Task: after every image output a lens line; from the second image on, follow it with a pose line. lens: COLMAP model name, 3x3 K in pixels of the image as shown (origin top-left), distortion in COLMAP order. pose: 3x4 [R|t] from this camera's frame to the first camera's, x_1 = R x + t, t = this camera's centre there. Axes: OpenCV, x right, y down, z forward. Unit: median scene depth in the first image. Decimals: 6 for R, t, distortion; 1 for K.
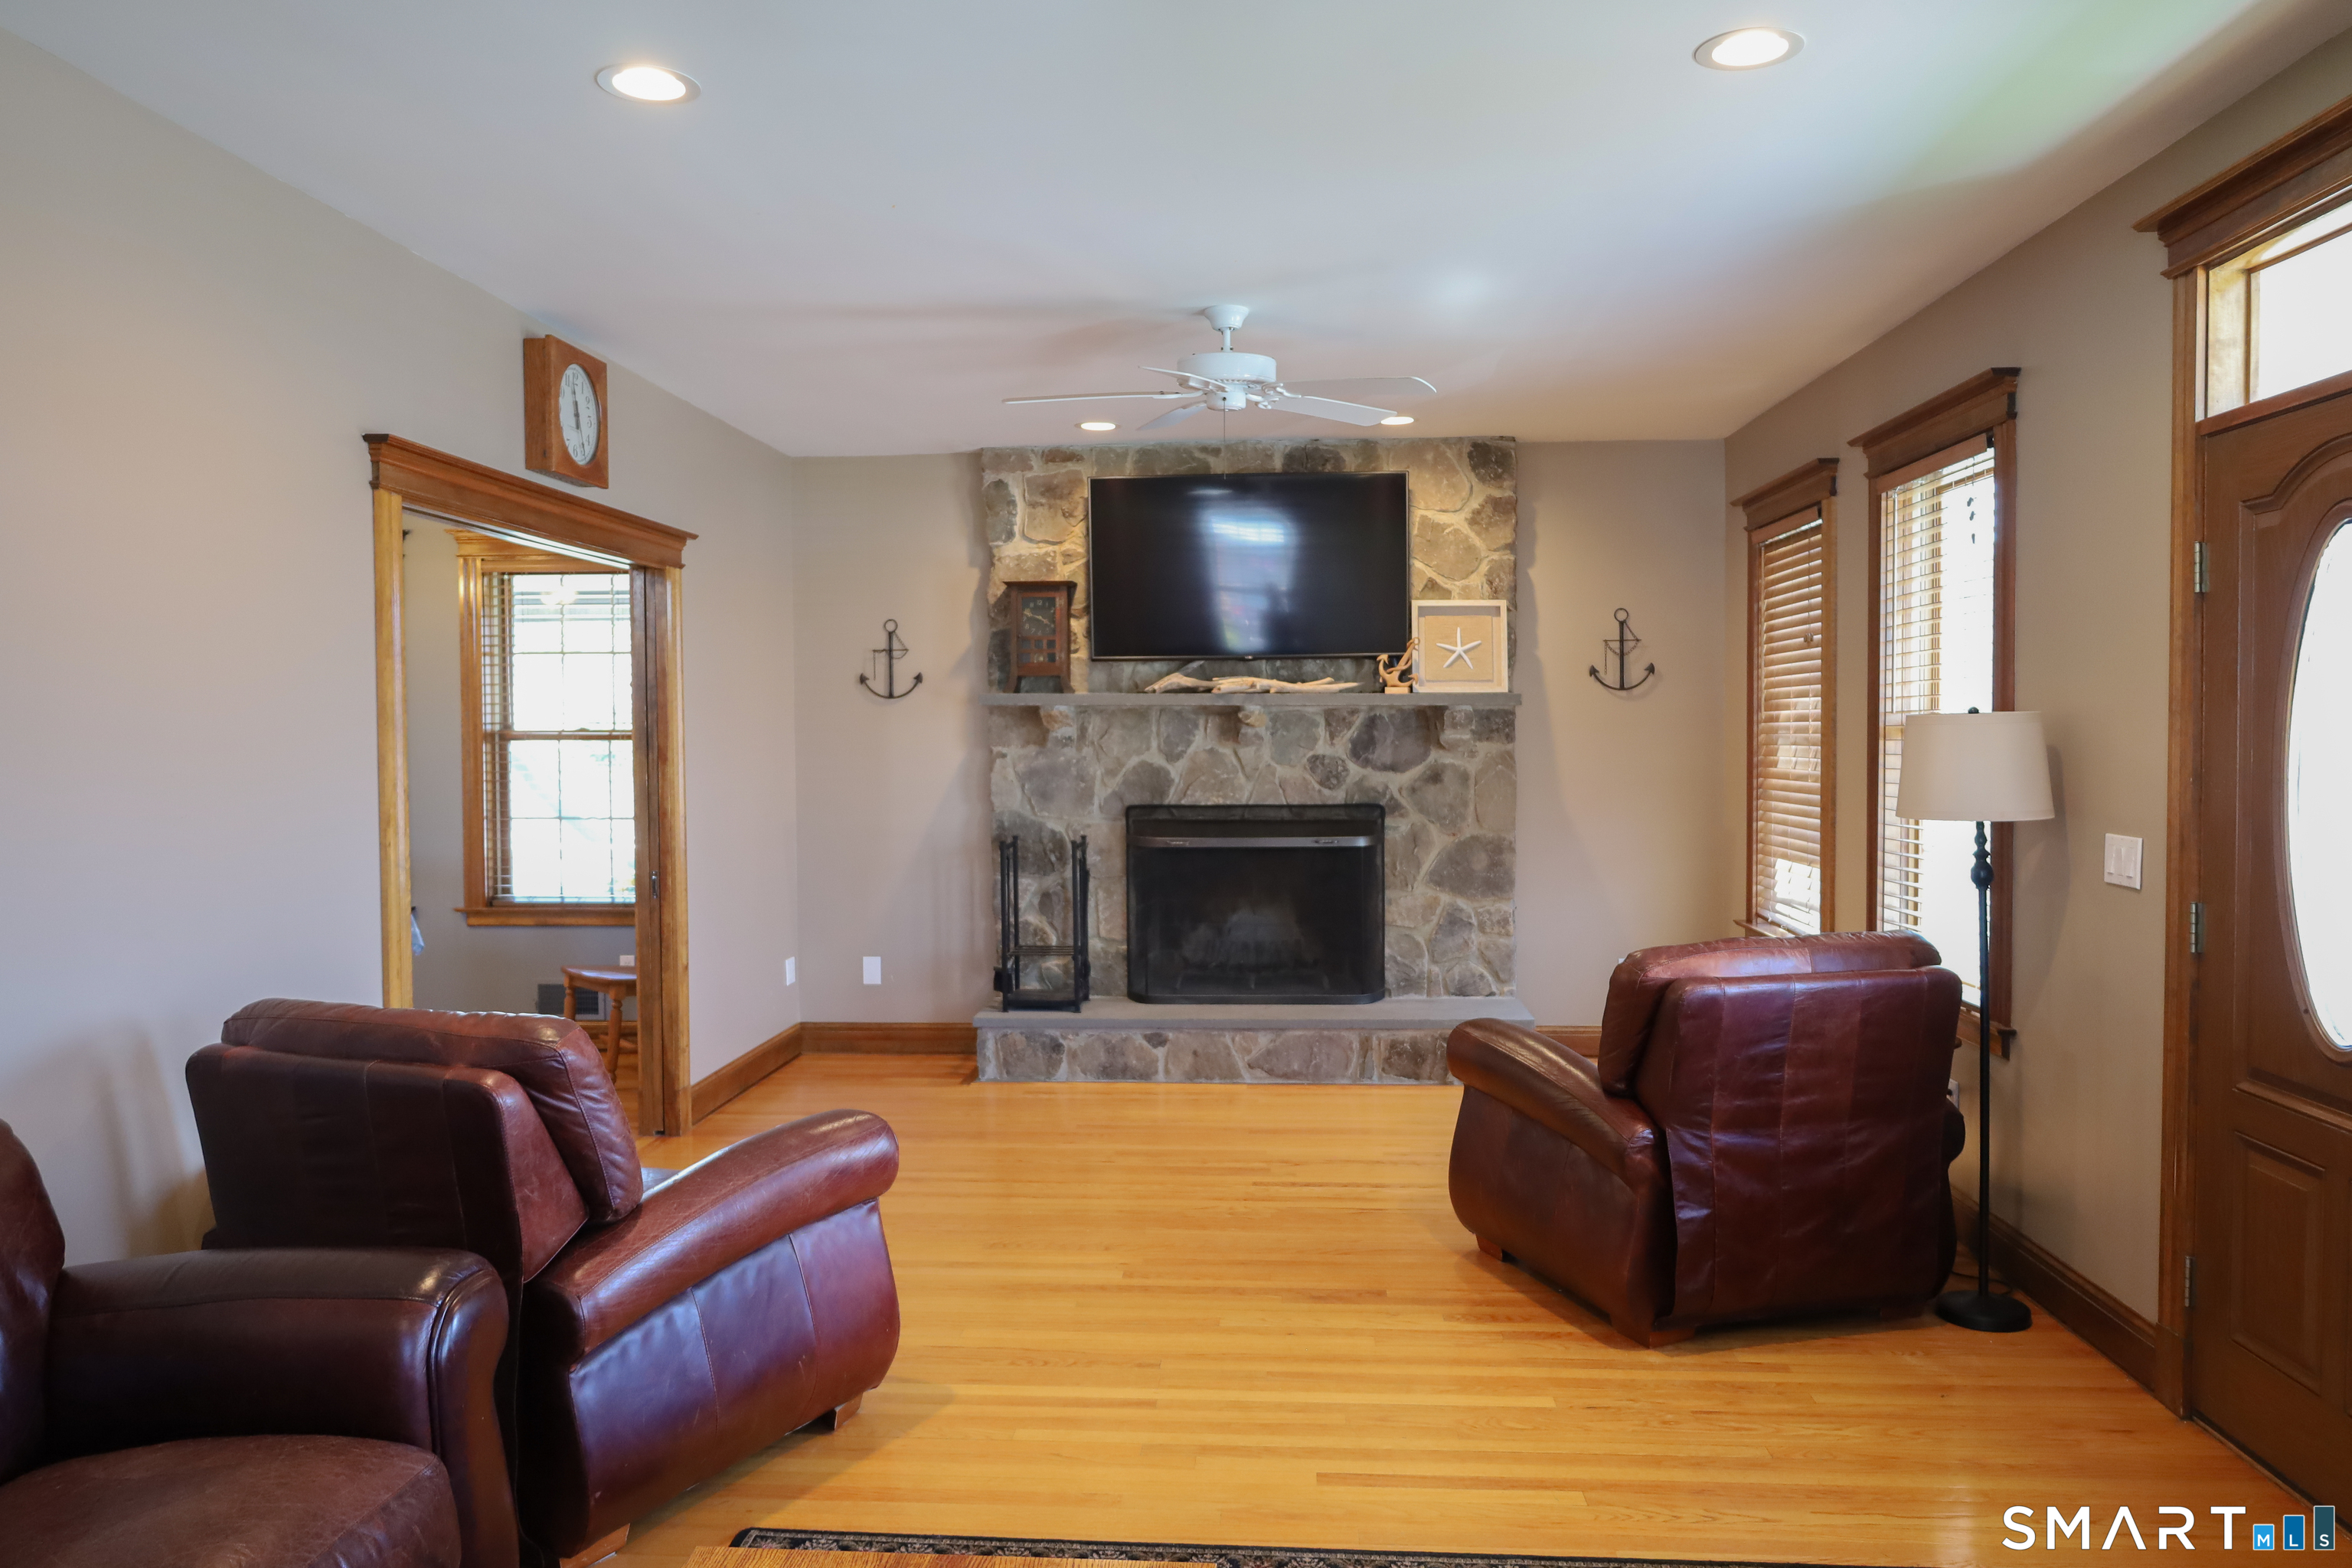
lens RADIAL K [[1648.8, 0, 1176.0], [0, 1648.8, 784.0], [0, 0, 1]] dist [-0.004926, 0.001110]
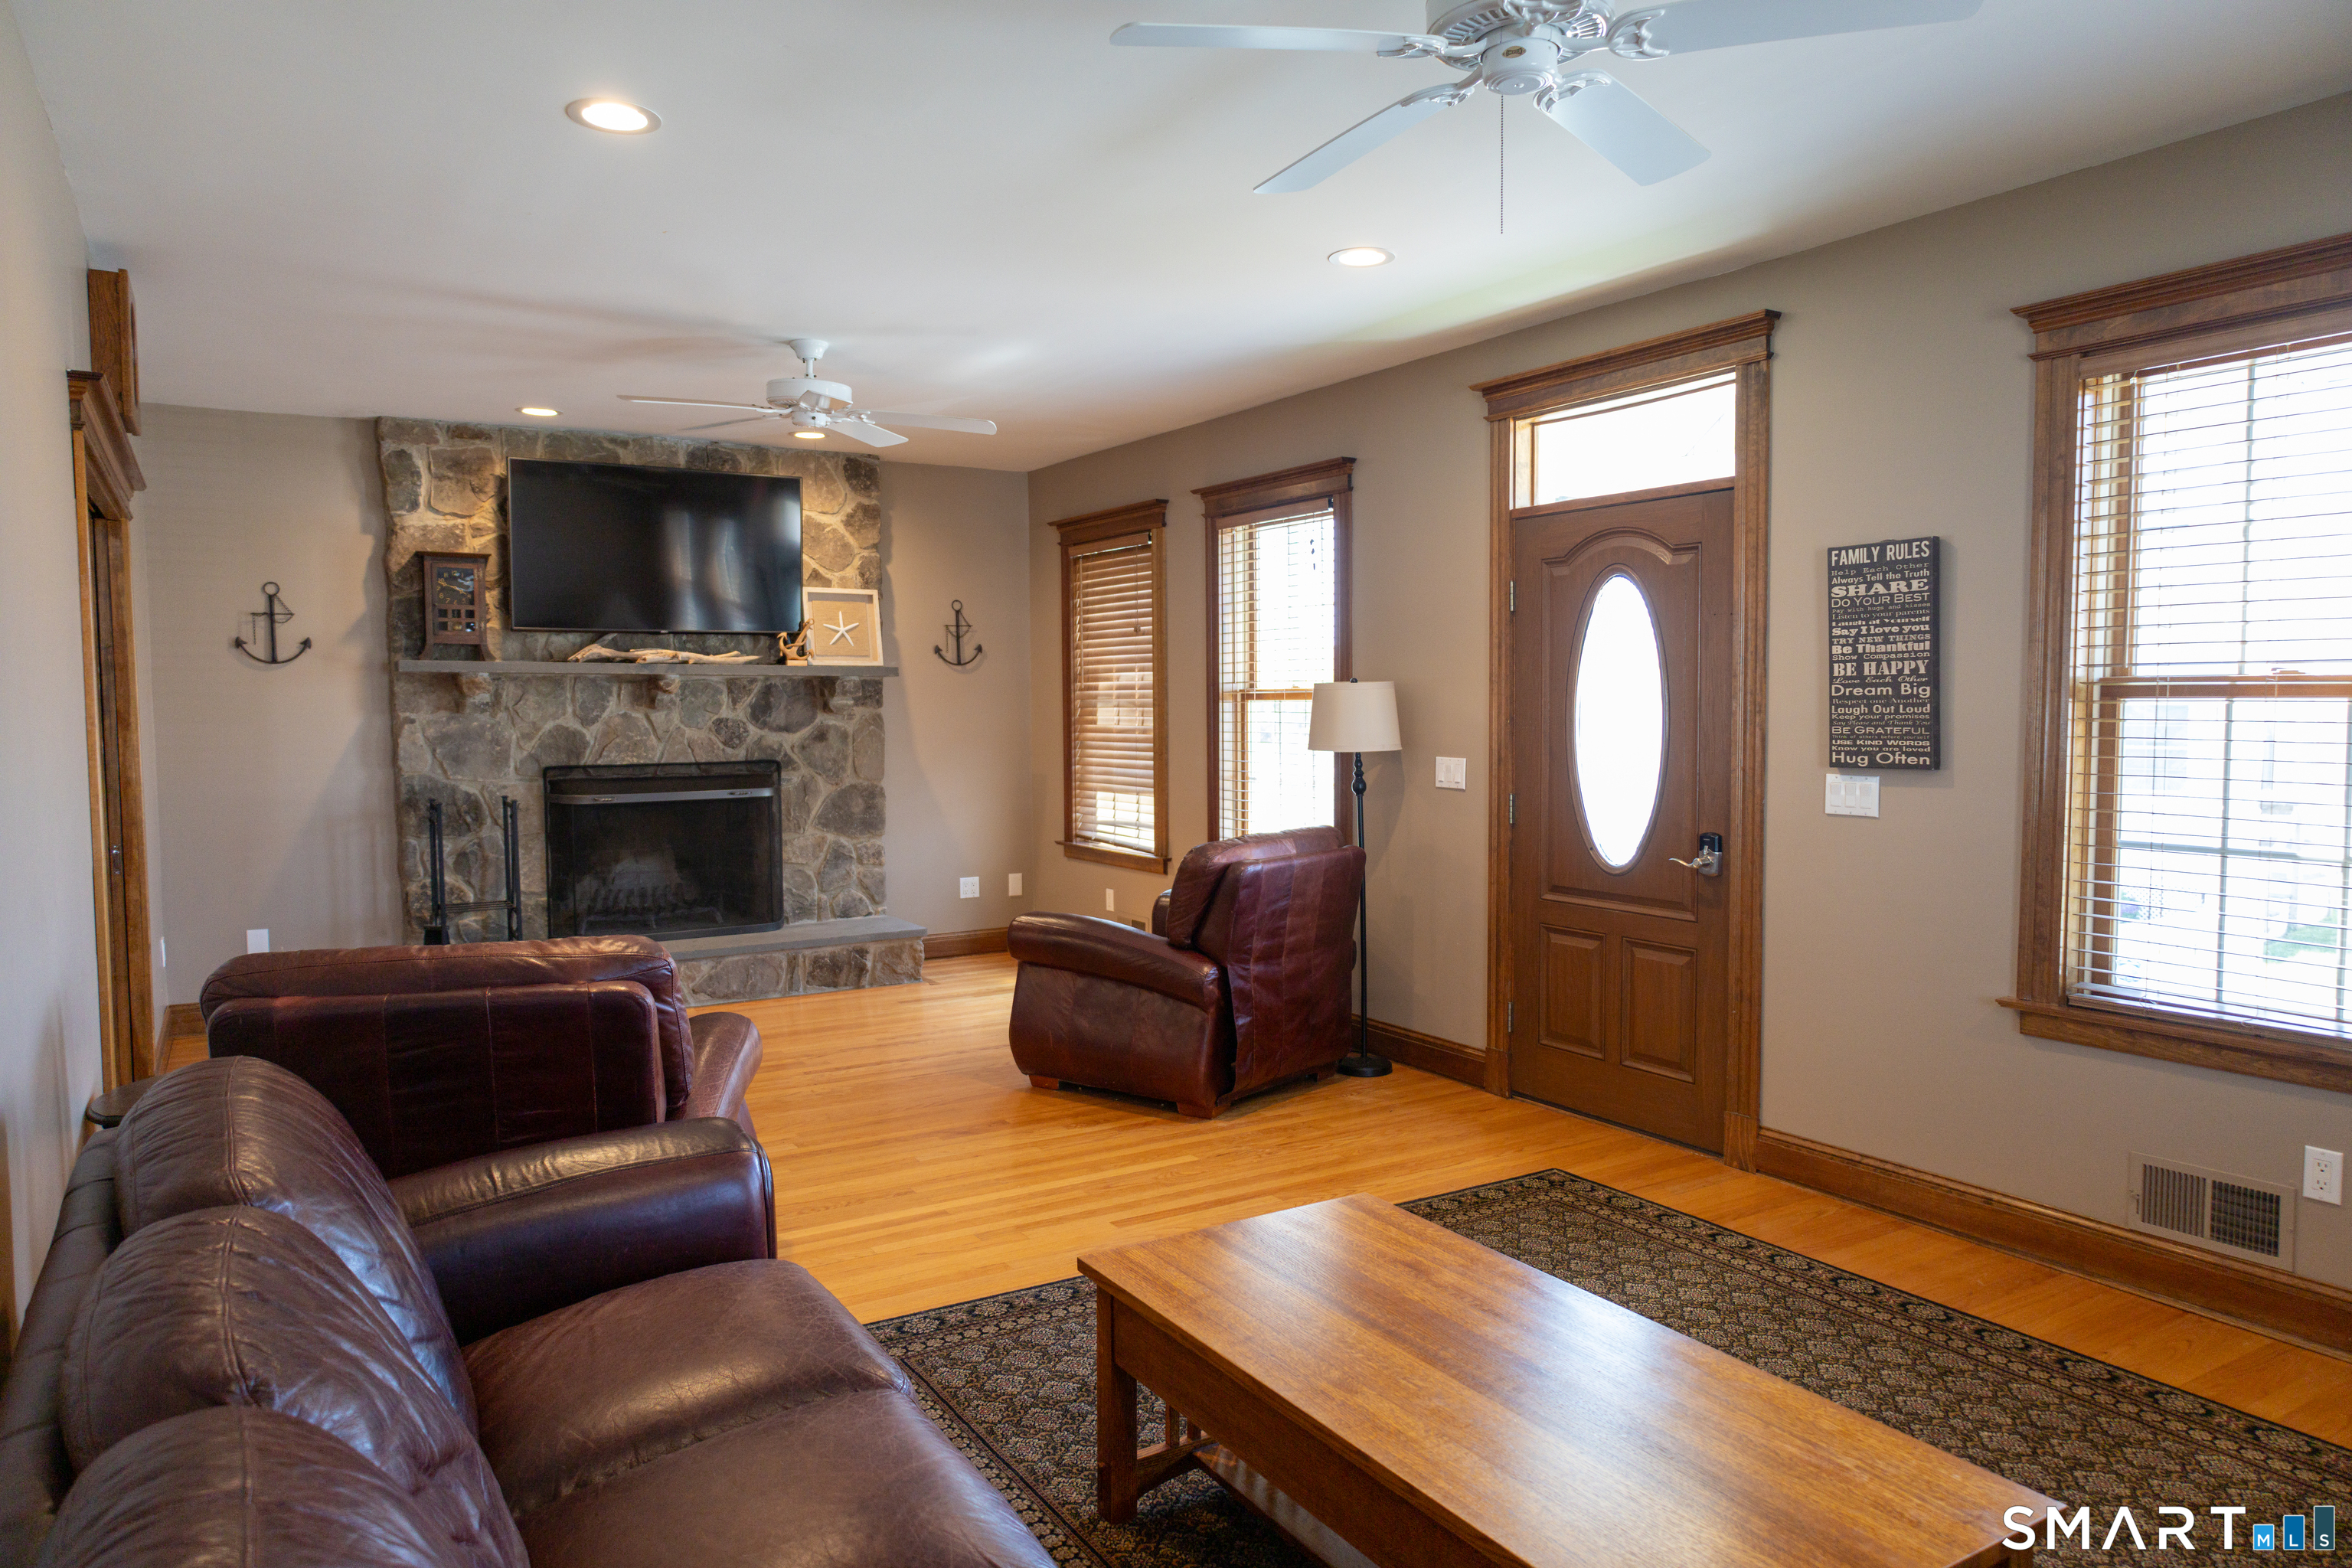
lens RADIAL K [[1509.8, 0, 1138.3], [0, 1509.8, 784.8], [0, 0, 1]] dist [-0.000670, 0.000821]
pose [[0.820198, -0.031542, 0.571209, -0.279578], [0.019681, 0.999444, 0.026928, 0.006059], [-0.571741, -0.010844, 0.820363, -0.027410]]
